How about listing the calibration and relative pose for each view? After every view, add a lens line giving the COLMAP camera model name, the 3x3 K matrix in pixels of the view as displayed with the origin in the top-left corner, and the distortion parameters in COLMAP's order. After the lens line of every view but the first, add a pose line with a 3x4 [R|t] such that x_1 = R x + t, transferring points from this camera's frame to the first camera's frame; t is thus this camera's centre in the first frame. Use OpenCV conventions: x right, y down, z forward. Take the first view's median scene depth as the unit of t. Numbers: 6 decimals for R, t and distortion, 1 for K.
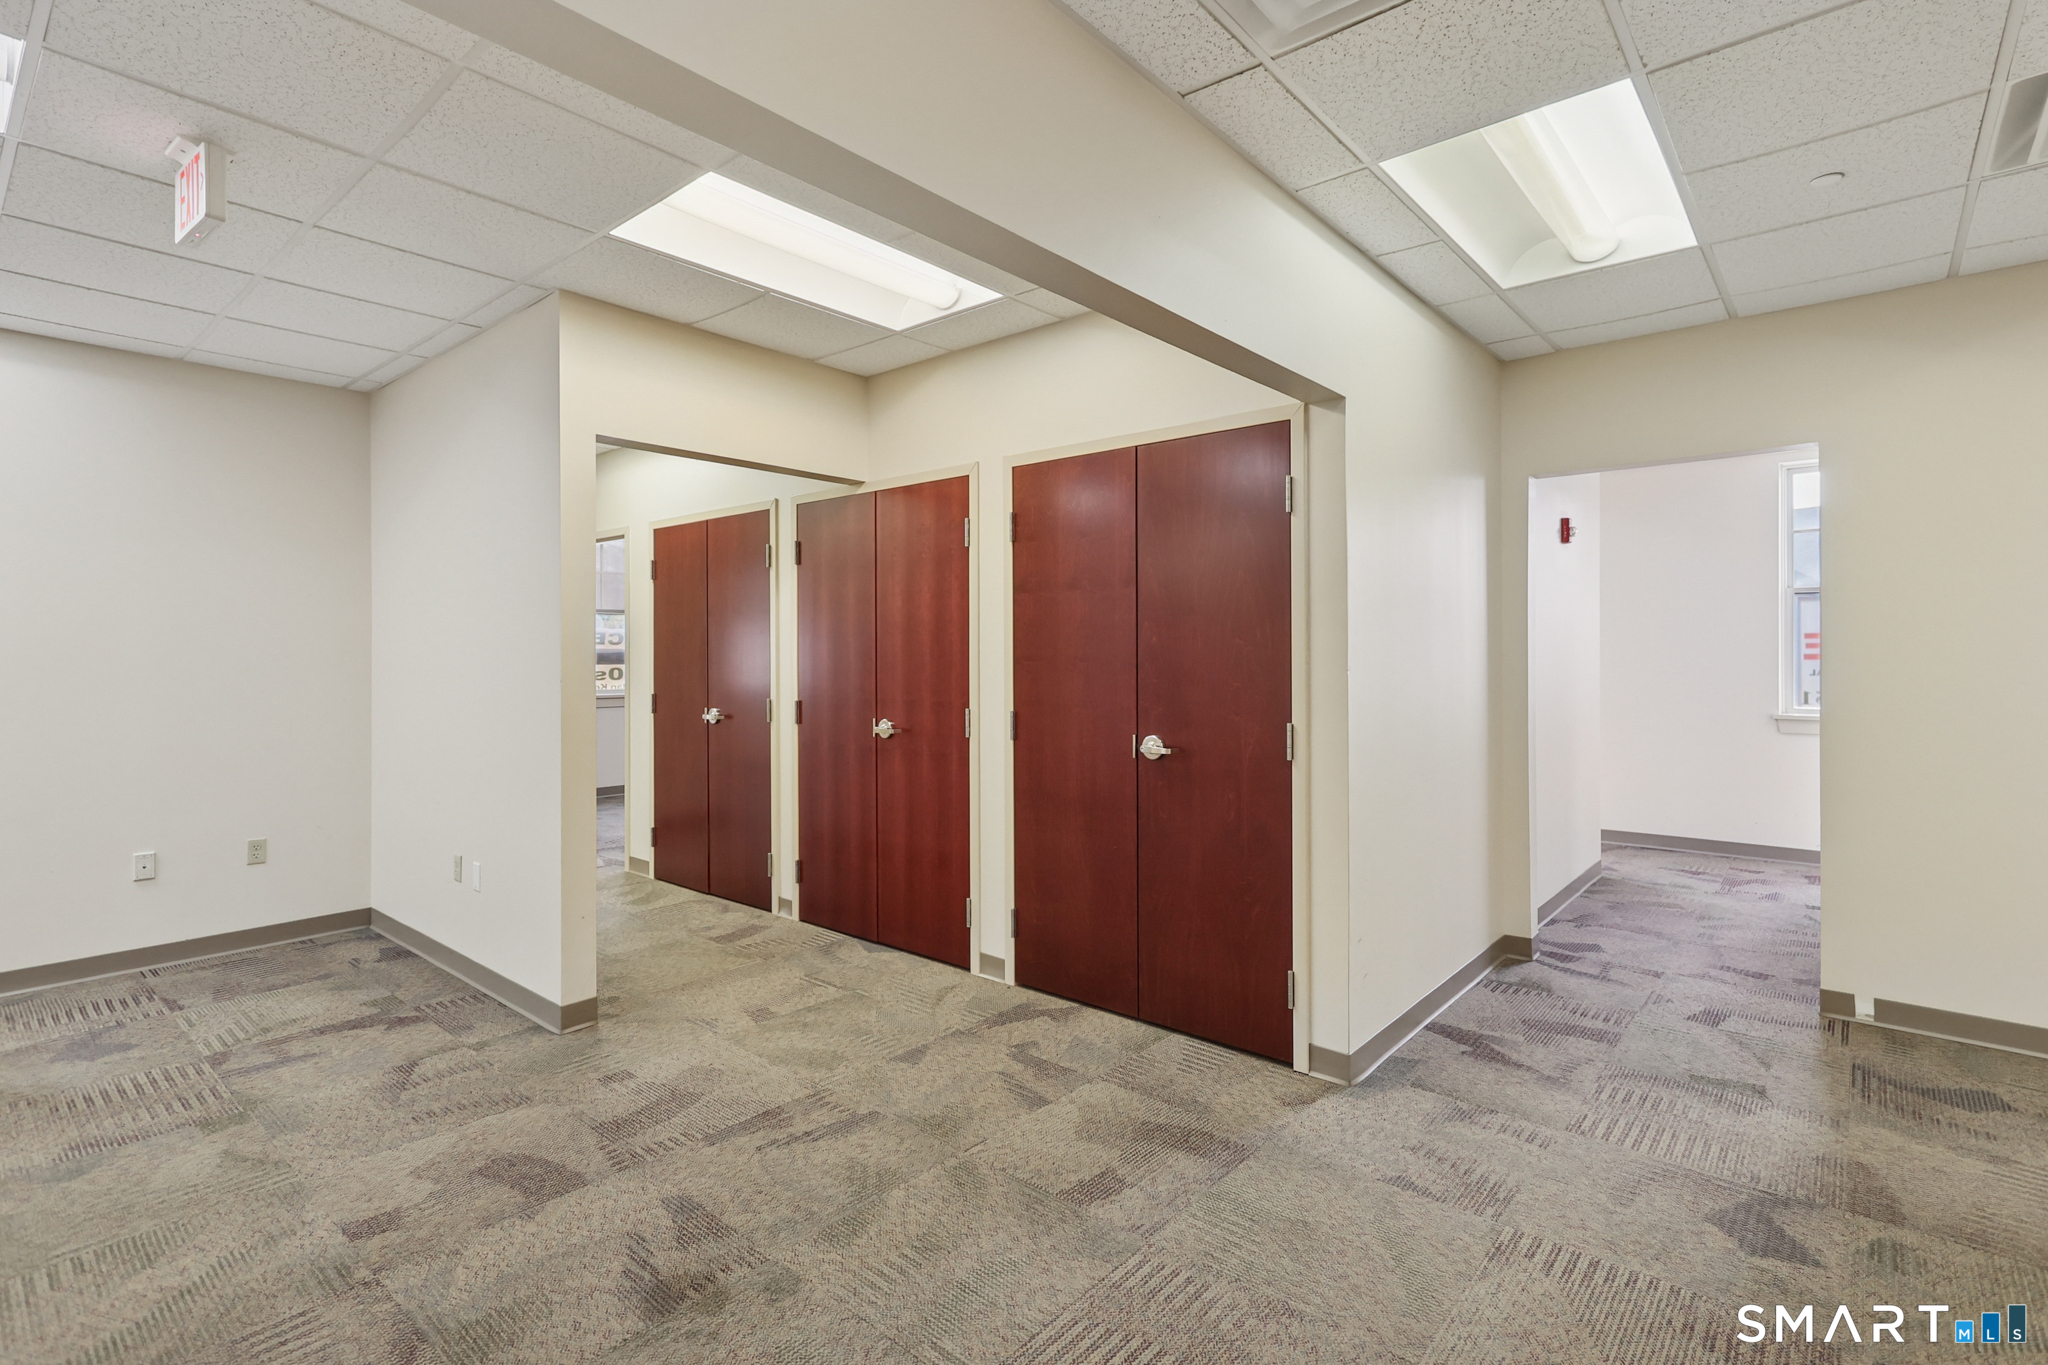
lens RADIAL K [[962.5, 0, 1021.0], [0, 962.5, 649.9], [0, 0, 1]] dist [0.014331, 0.000685]
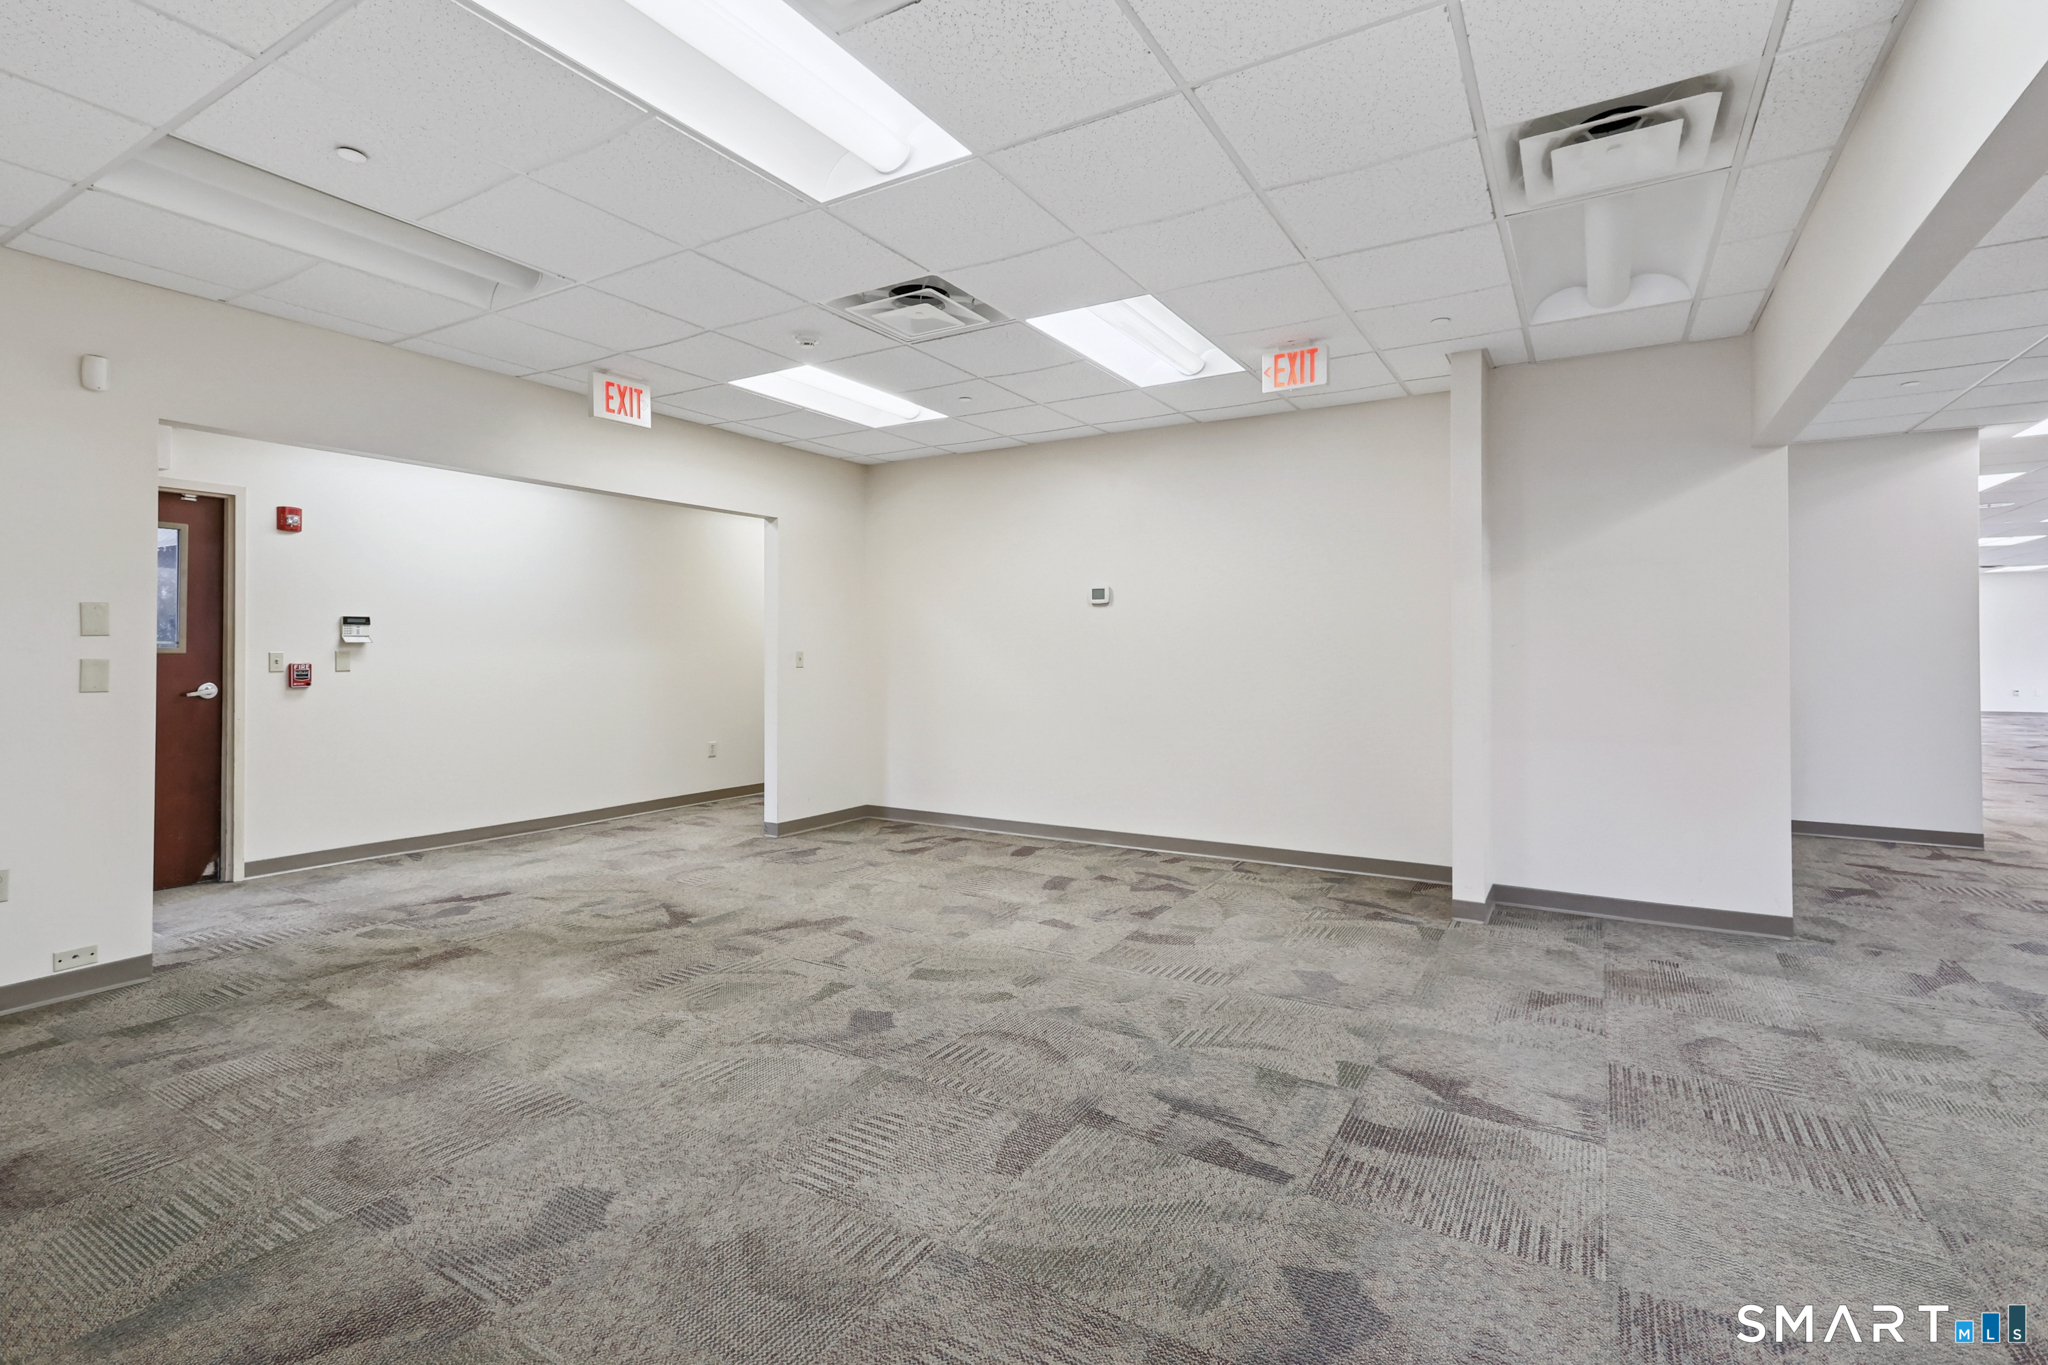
lens RADIAL K [[962.5, 0, 1021.0], [0, 962.5, 649.9], [0, 0, 1]] dist [0.014331, 0.000685]
pose [[-0.984618, 0.004471, -0.174662, 0.871129], [0.006224, 0.999936, -0.009495, 0.037642], [0.174608, -0.010436, -0.984583, 1.330766]]
